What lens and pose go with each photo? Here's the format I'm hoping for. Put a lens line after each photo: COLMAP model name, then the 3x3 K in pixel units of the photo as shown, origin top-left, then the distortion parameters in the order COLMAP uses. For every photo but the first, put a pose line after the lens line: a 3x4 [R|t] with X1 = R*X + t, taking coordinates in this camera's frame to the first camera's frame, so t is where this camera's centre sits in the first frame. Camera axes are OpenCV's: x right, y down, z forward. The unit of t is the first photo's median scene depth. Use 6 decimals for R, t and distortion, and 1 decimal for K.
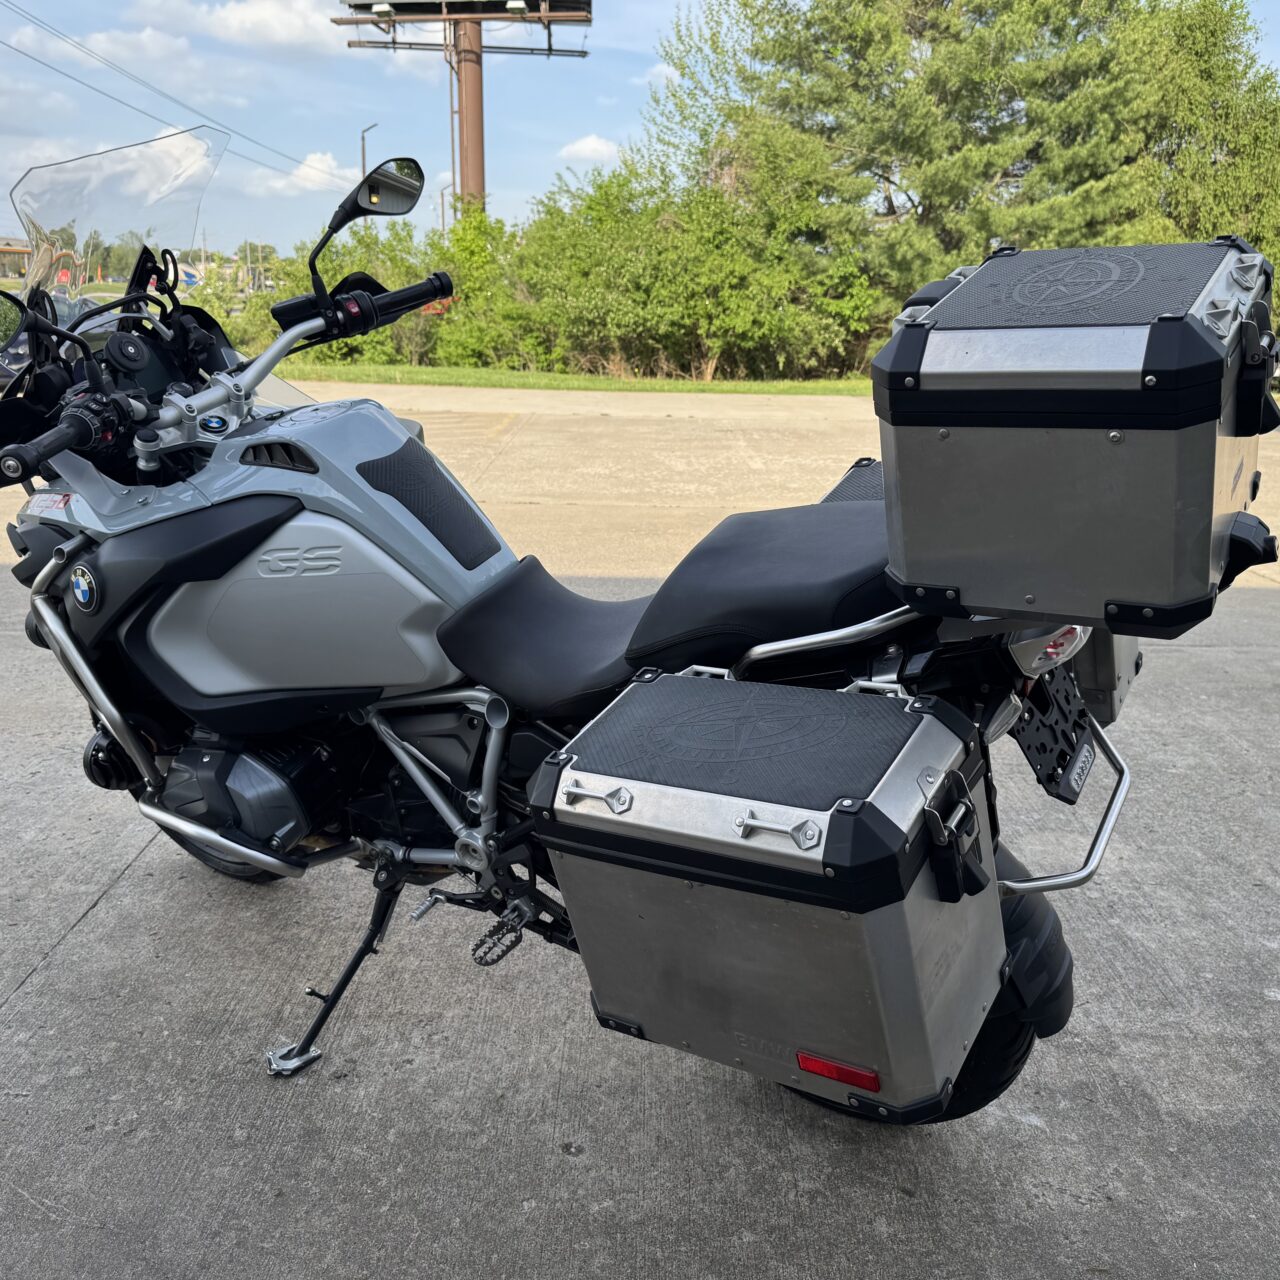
lens RADIAL K [[1280.8, 0, 640.1], [0, 1280.8, 637.9], [0, 0, 1]] dist [-0.002147, 0.000000]
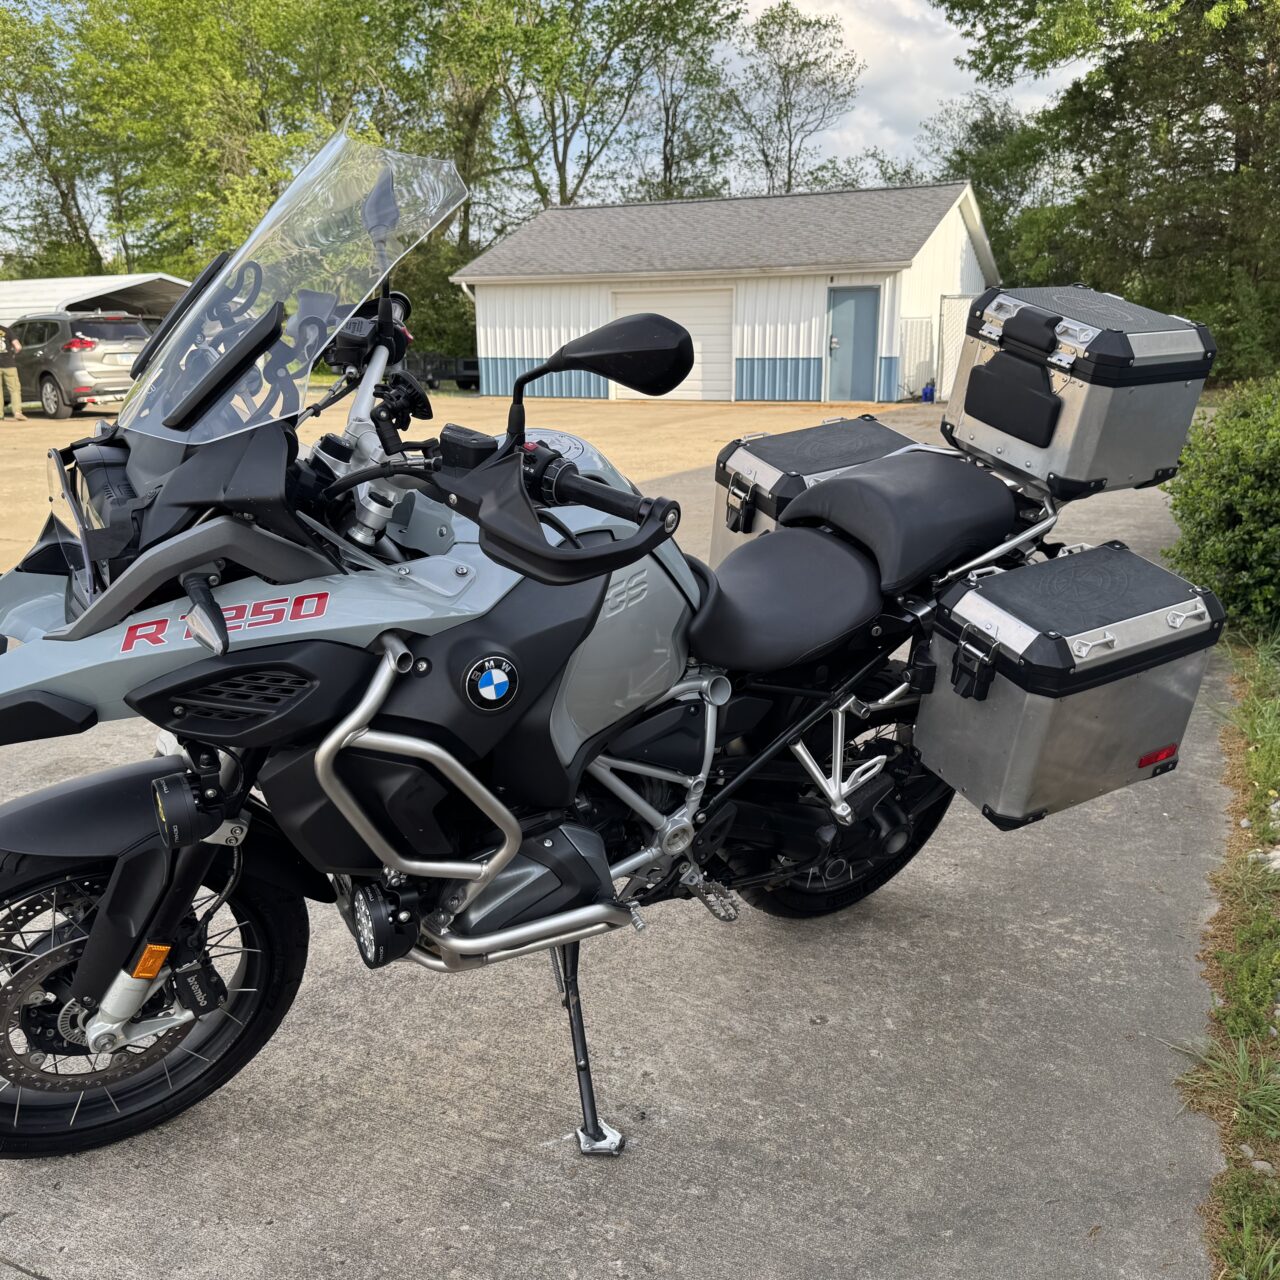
lens RADIAL K [[1280.8, 0, 646.8], [0, 1280.8, 641.0], [0, 0, 1]] dist [-0.002147, 0.000000]
pose [[0.399923, -0.240658, 0.884390, -1.094278], [0.236480, 0.959336, 0.154115, -0.166457], [-0.885516, 0.147506, 0.440571, 0.558963]]
